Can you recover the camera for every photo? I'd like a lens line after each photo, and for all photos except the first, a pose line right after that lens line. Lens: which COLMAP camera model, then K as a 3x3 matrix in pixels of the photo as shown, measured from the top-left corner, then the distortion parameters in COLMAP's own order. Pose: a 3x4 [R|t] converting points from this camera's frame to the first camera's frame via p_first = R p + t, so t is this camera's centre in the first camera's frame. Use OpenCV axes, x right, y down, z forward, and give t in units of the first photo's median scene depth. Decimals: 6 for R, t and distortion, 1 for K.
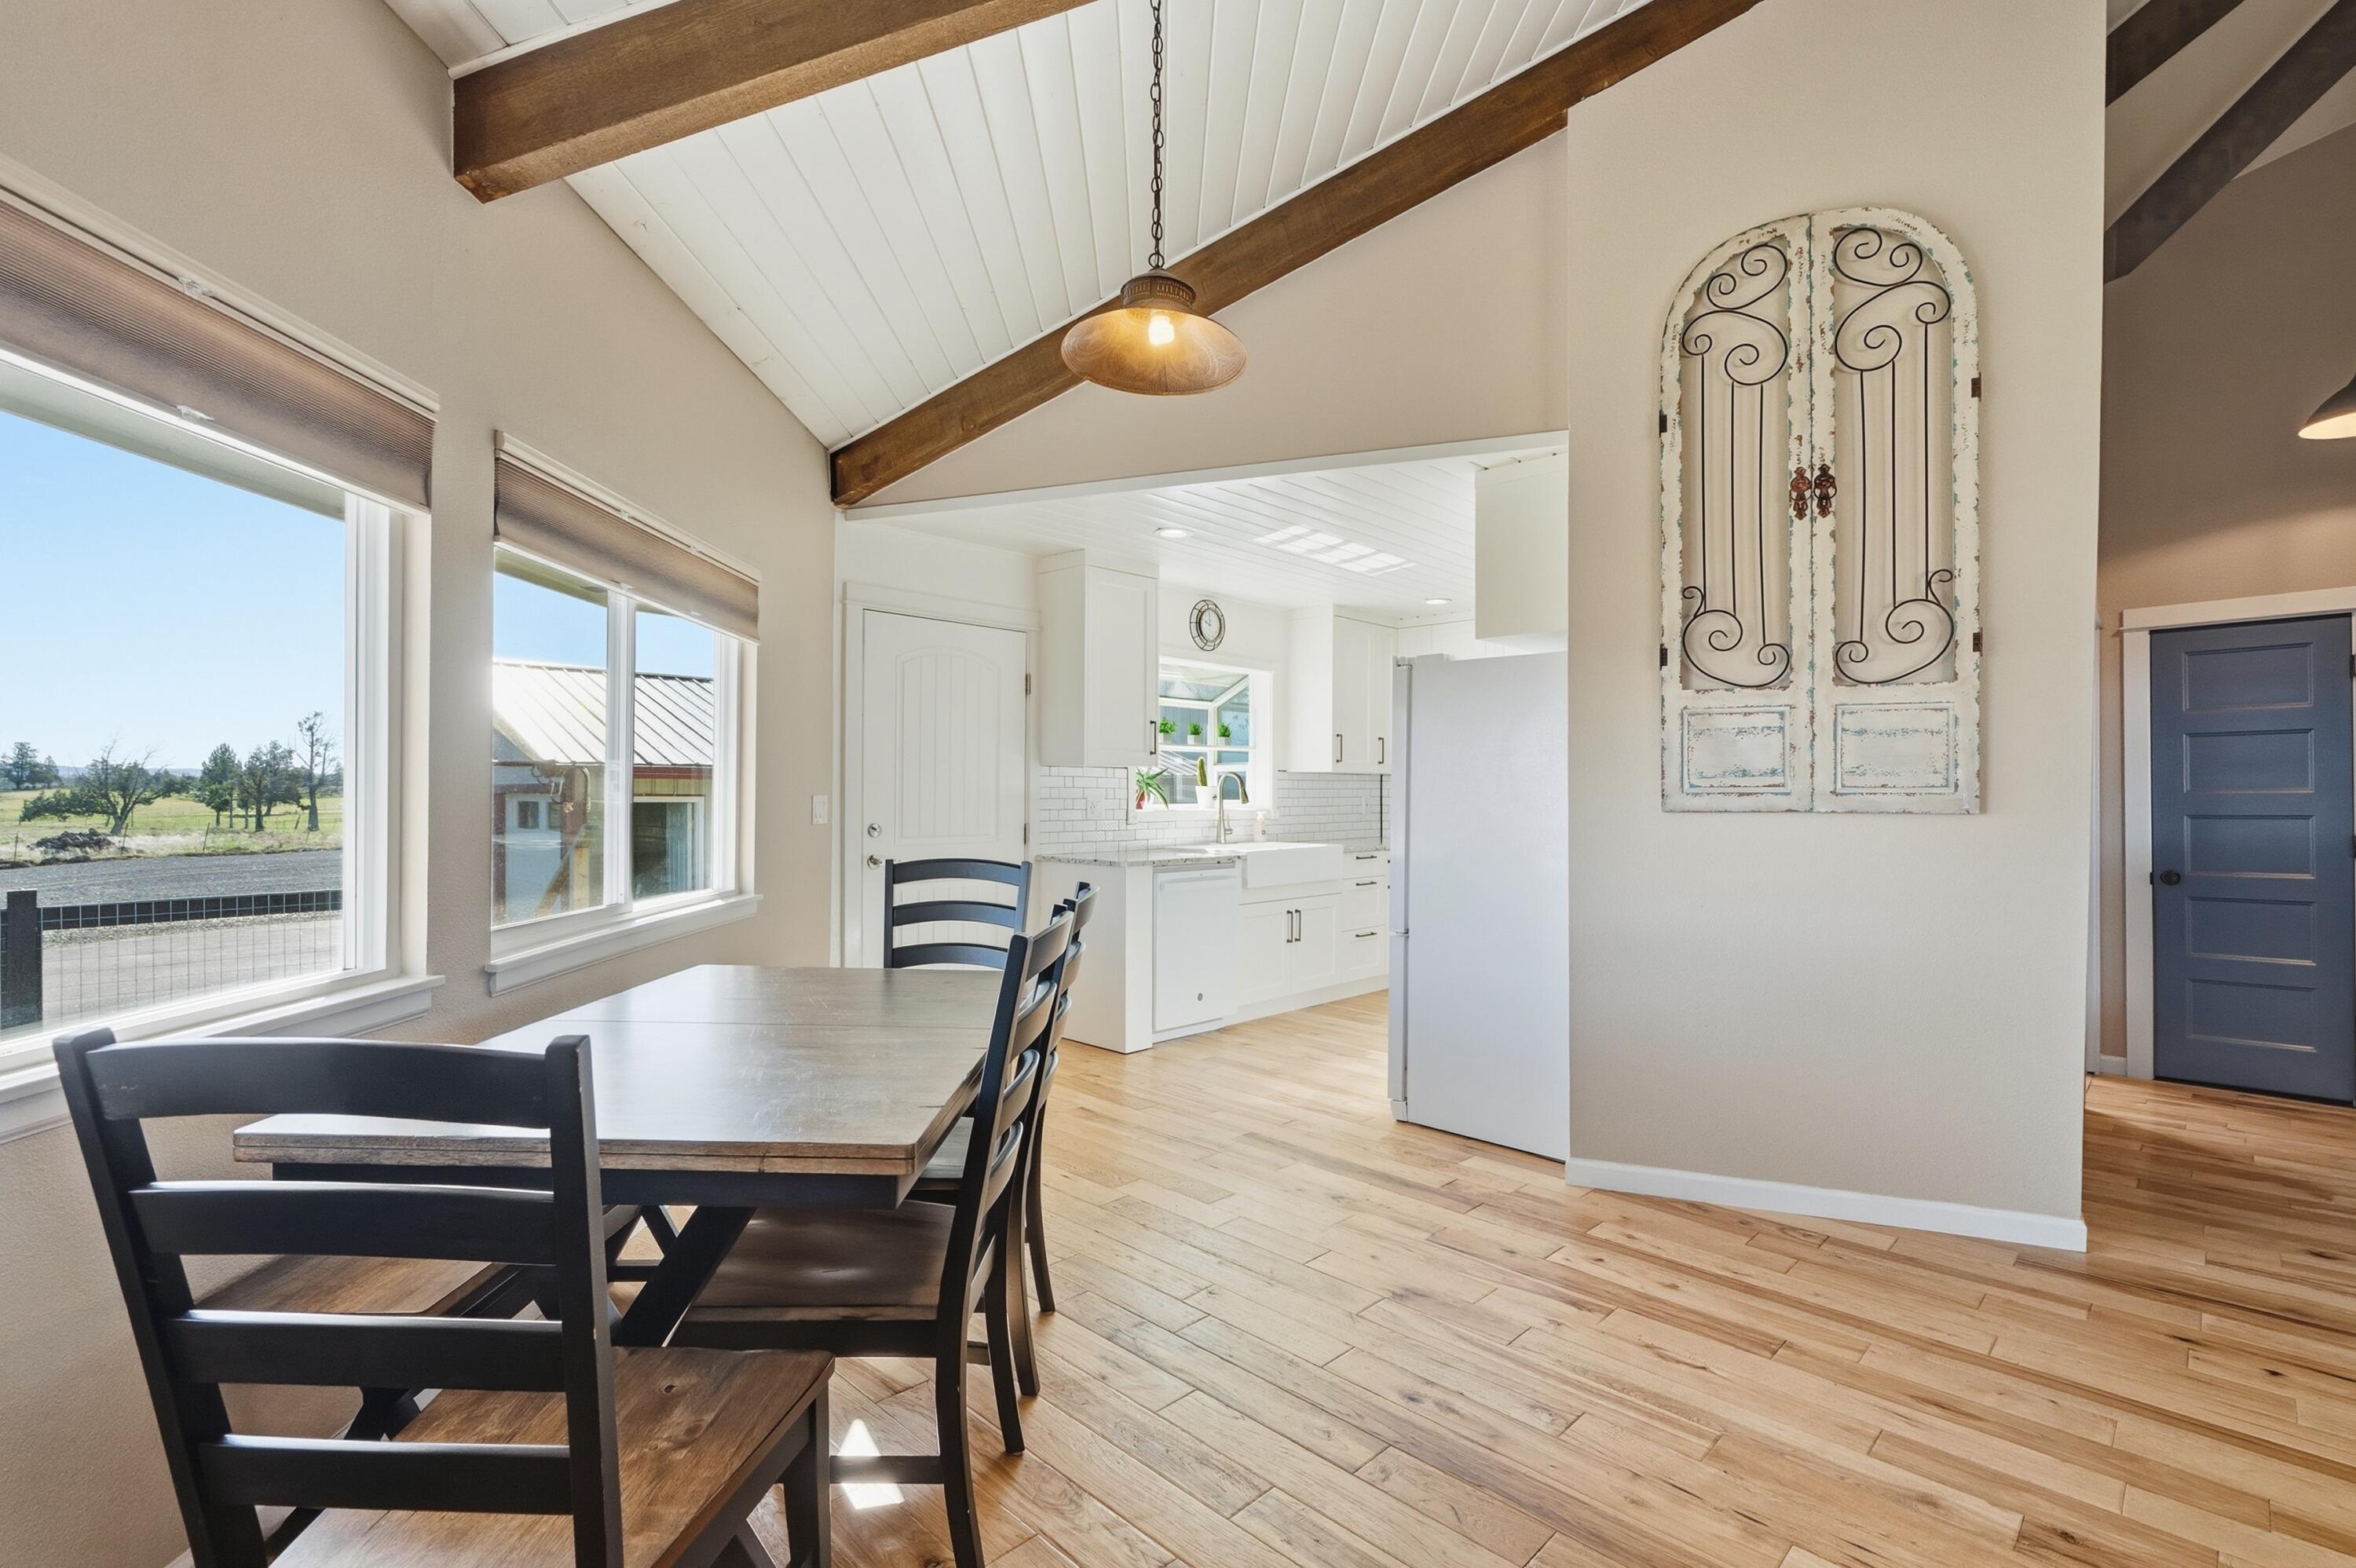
lens RADIAL K [[1068.4, 0, 1178.0], [0, 1068.4, 784.0], [0, 0, 1]] dist [-0.001461, 0.000124]
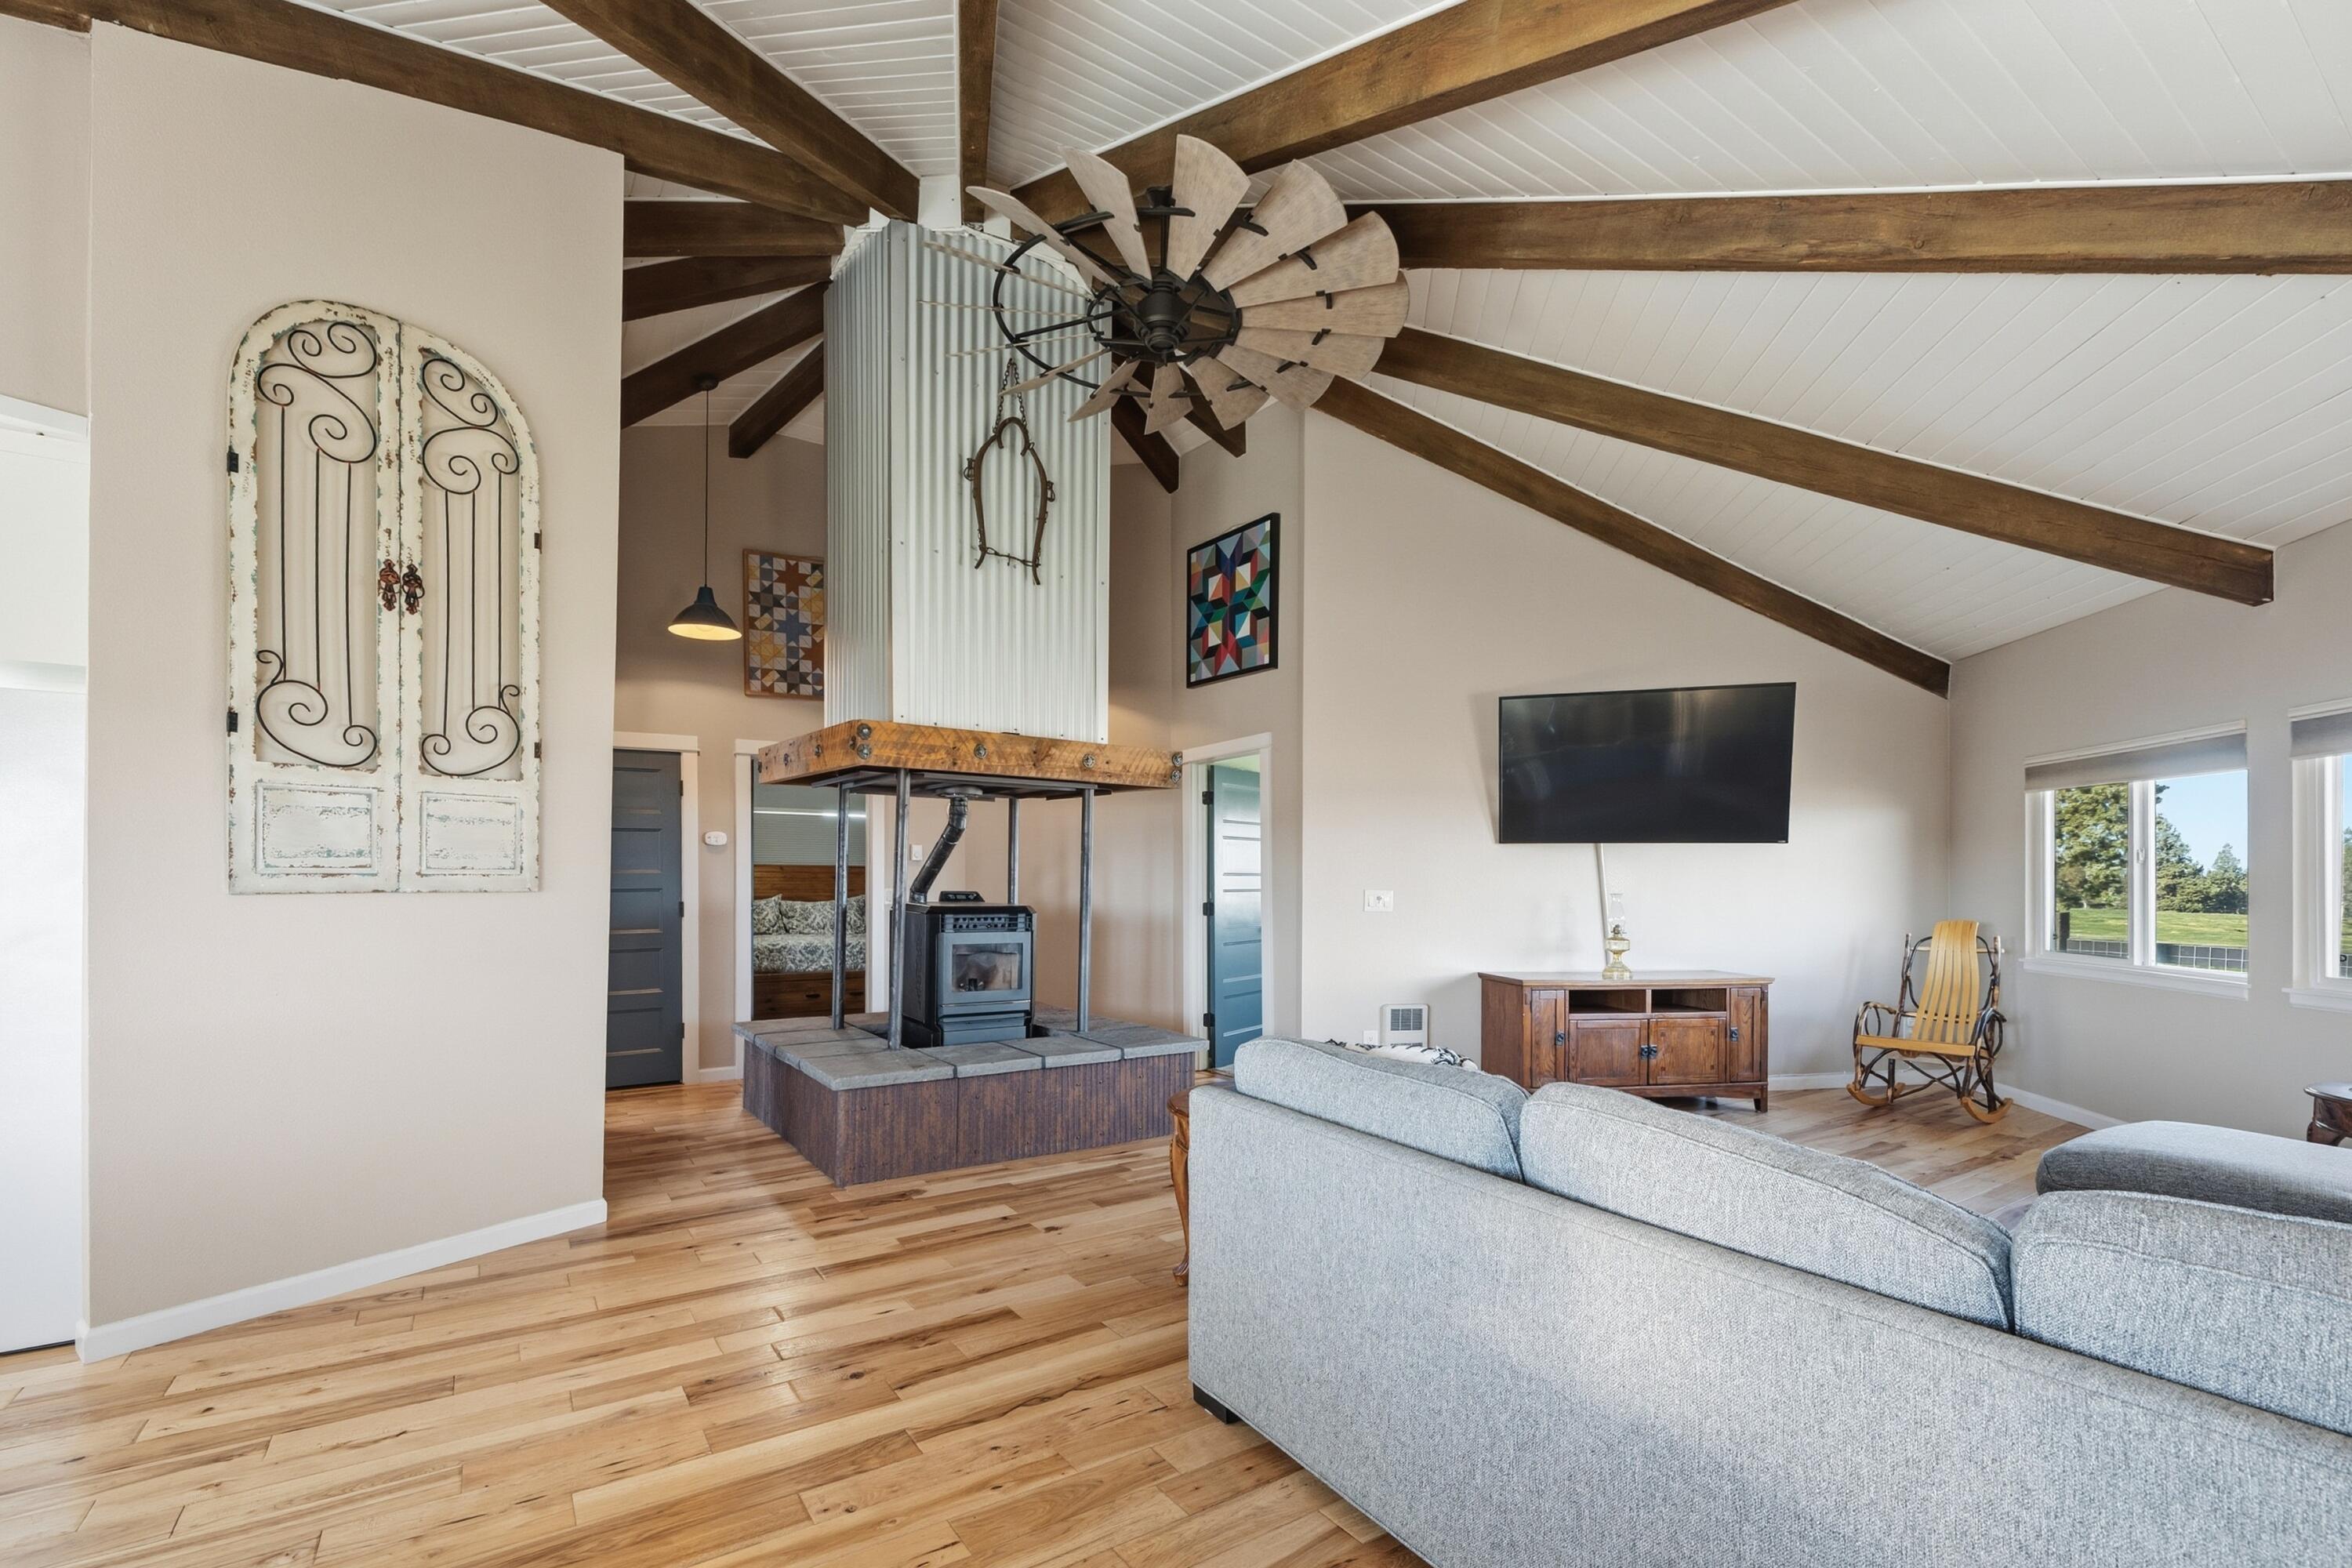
lens RADIAL K [[1051.1, 0, 1170.4], [0, 1051.1, 848.3], [0, 0, 1]] dist [0.000341, -0.000048]
pose [[0.186457, 0.025621, 0.982129, -0.275670], [-0.011325, 0.999650, -0.023928, -0.000602], [-0.982398, -0.006661, 0.186682, 0.062339]]
